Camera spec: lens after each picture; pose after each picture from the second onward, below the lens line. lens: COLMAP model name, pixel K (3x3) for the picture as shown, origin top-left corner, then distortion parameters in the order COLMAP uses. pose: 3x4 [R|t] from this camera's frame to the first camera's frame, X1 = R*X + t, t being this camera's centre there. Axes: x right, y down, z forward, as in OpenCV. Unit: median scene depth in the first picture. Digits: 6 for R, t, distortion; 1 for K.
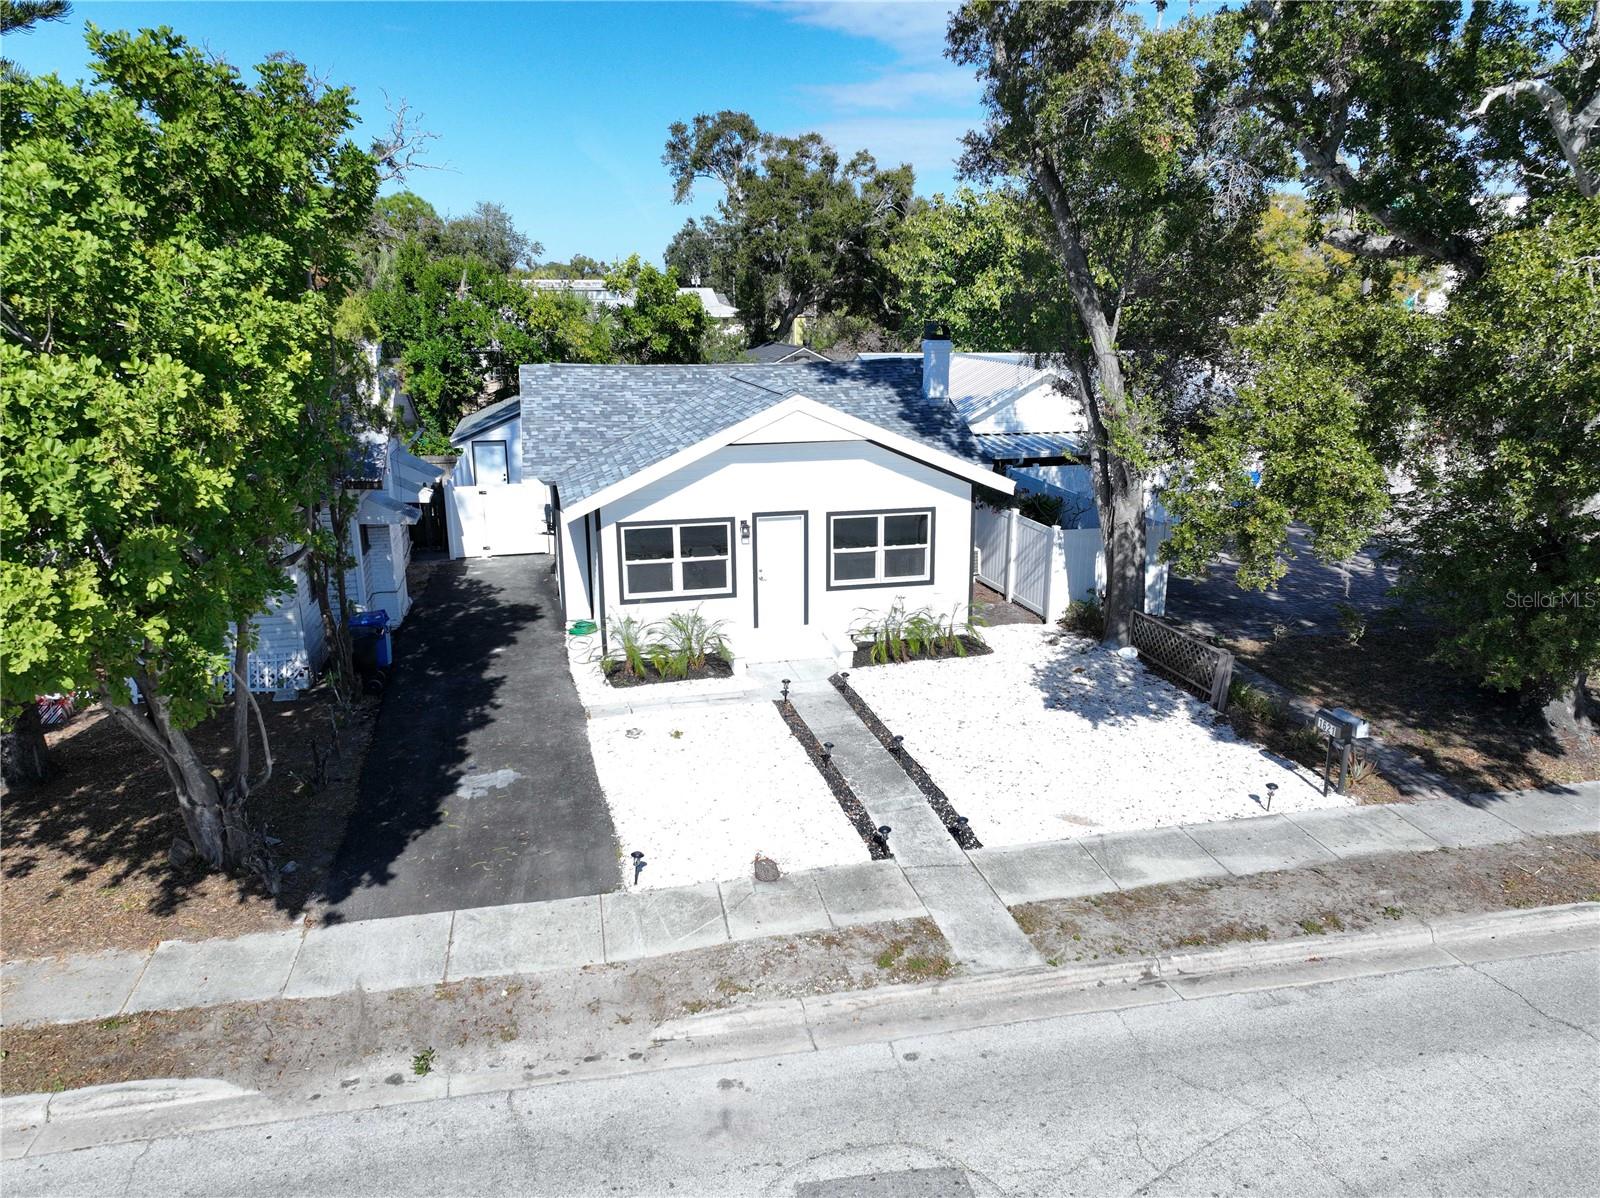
lens RADIAL K [[1117.4, 0, 803.6], [0, 1117.4, 595.6], [0, 0, 1]] dist [-0.005158, 0.025611]
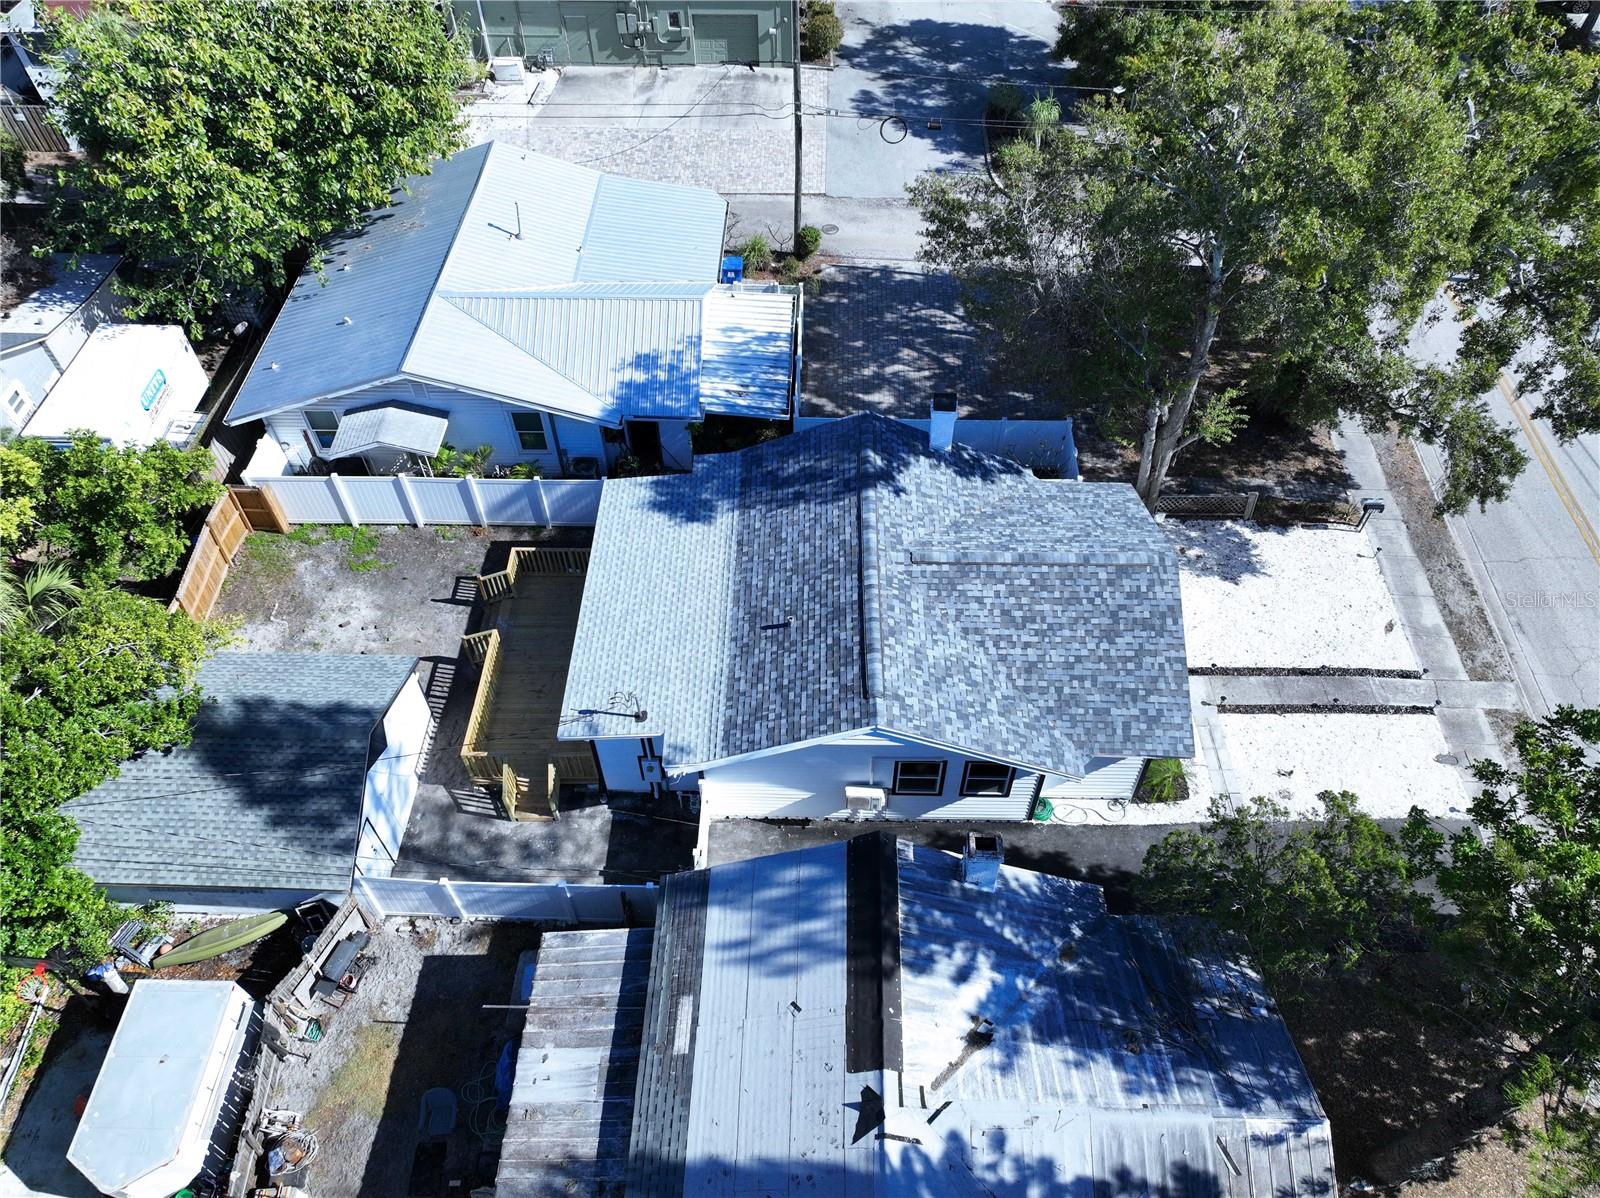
lens RADIAL K [[1117.4, 0, 800.6], [0, 1117.4, 598.7], [0, 0, 1]] dist [-0.005158, 0.025611]
pose [[0.256556, -0.748507, 0.611487, -0.964476], [0.249281, 0.662502, 0.706364, -1.196160], [-0.933830, -0.028790, 0.356557, 0.957280]]
